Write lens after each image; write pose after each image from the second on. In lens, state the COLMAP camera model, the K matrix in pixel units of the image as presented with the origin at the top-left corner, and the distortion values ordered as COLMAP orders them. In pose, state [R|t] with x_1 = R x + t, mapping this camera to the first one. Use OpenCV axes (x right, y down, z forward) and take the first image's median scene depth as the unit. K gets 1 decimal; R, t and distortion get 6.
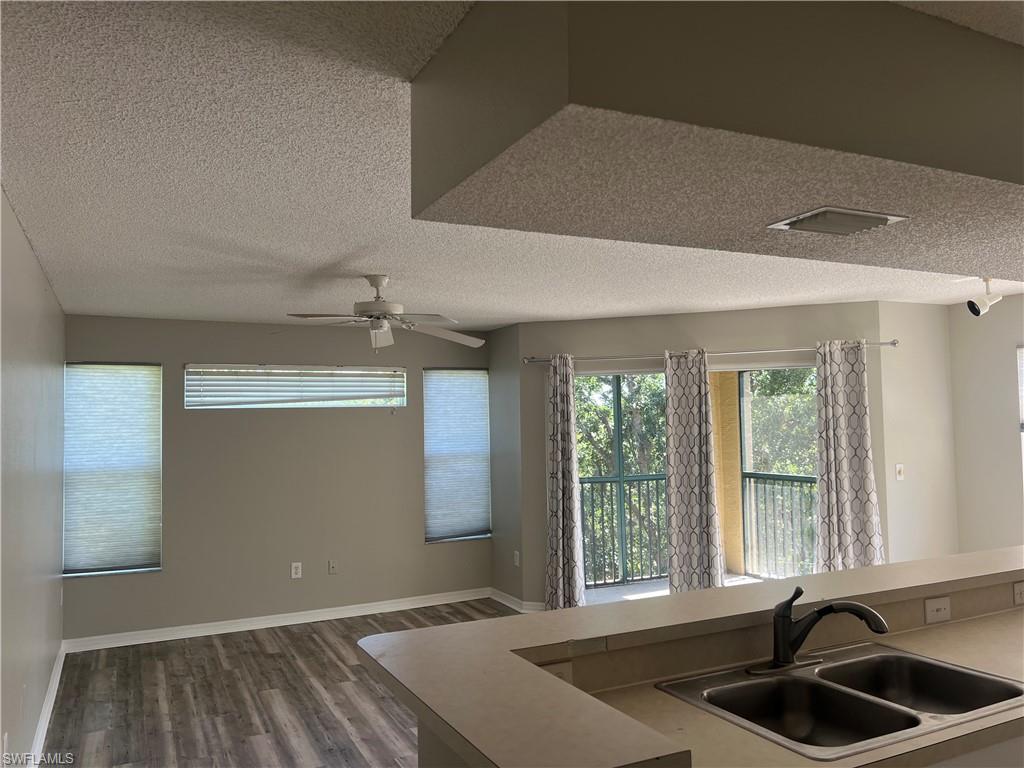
lens RADIAL K [[765.6, 0, 506.8], [0, 765.6, 381.3], [0, 0, 1]] dist [0.065630, -0.059093]
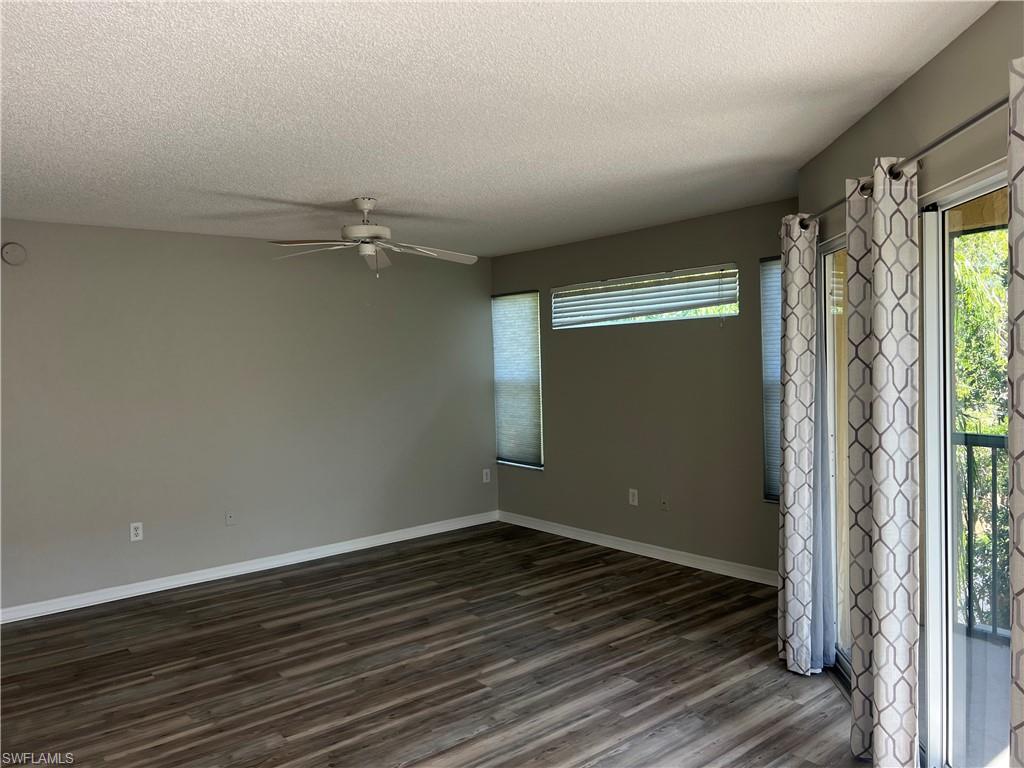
lens RADIAL K [[765.6, 0, 503.1], [0, 765.6, 384.8], [0, 0, 1]] dist [0.065630, -0.059093]
pose [[0.229144, 0.045488, -0.972329, 0.626582], [0.082226, 0.994433, 0.065899, 0.036713], [0.969913, -0.095051, 0.224128, 0.688007]]
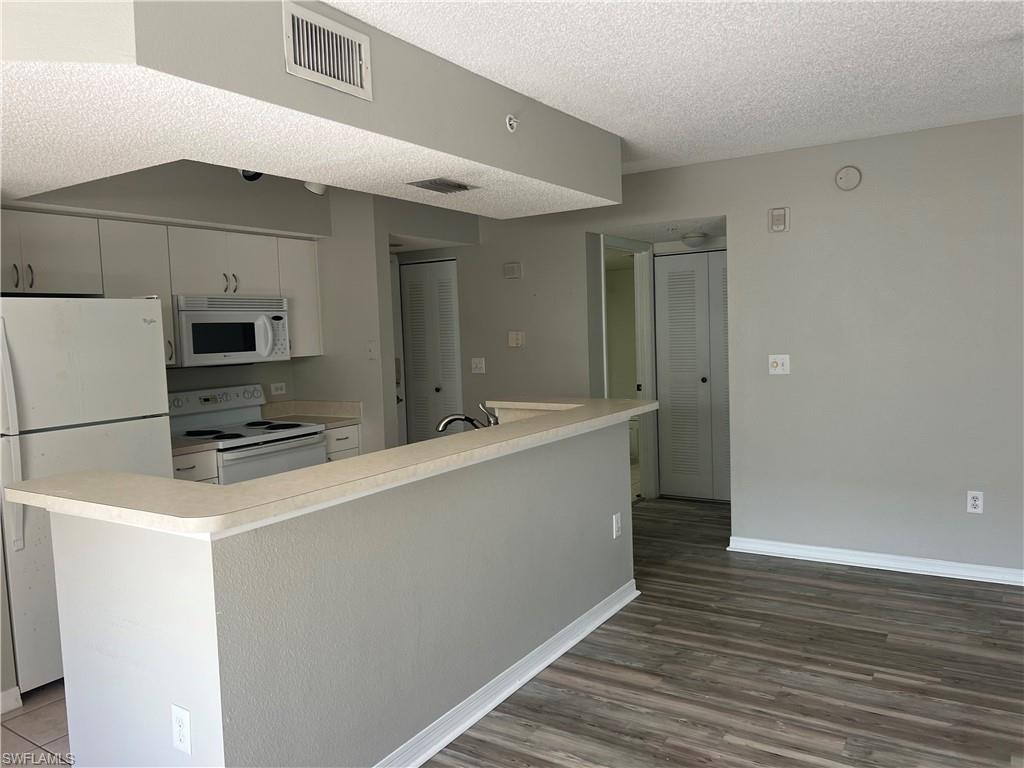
lens RADIAL K [[765.6, 0, 510.2], [0, 765.6, 381.2], [0, 0, 1]] dist [0.065630, -0.059093]
pose [[-0.852276, 0.084441, -0.516232, 0.408864], [0.086337, 0.996057, 0.020388, 0.063874], [0.515918, -0.027194, -0.856206, 0.857170]]
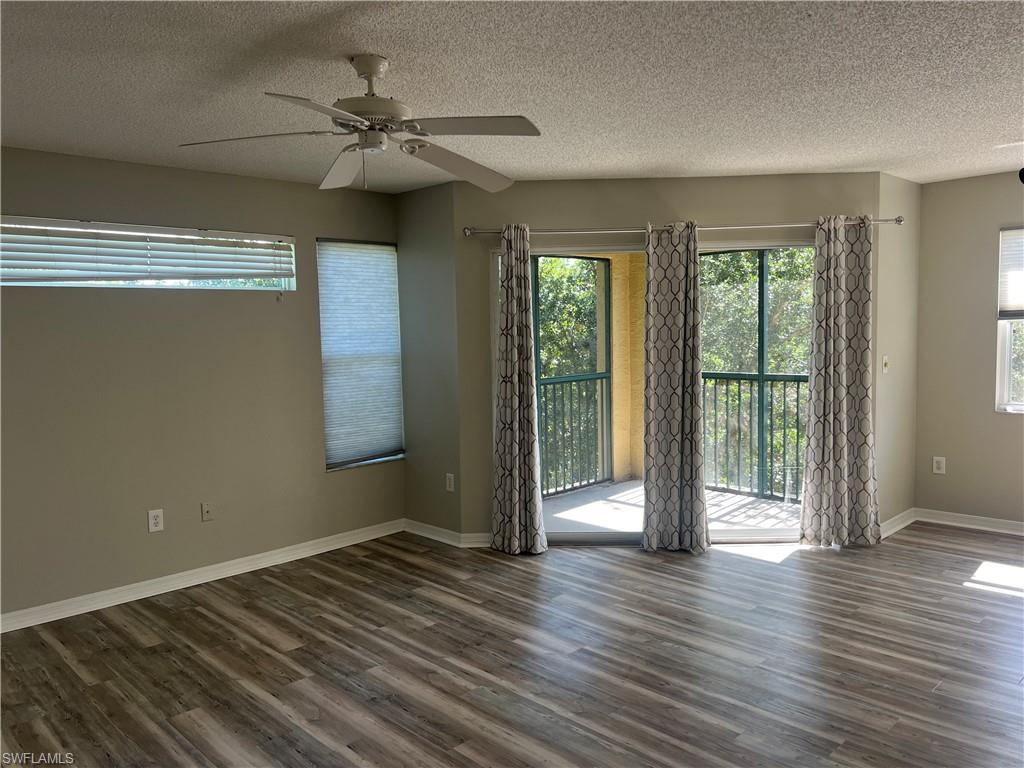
lens RADIAL K [[765.6, 0, 515.2], [0, 765.6, 384.5], [0, 0, 1]] dist [0.065630, -0.059093]
pose [[0.948807, -0.026715, 0.314724, -0.191071], [-0.013198, 0.992193, 0.124010, 0.031496], [-0.315579, -0.121815, 0.941048, 0.260814]]
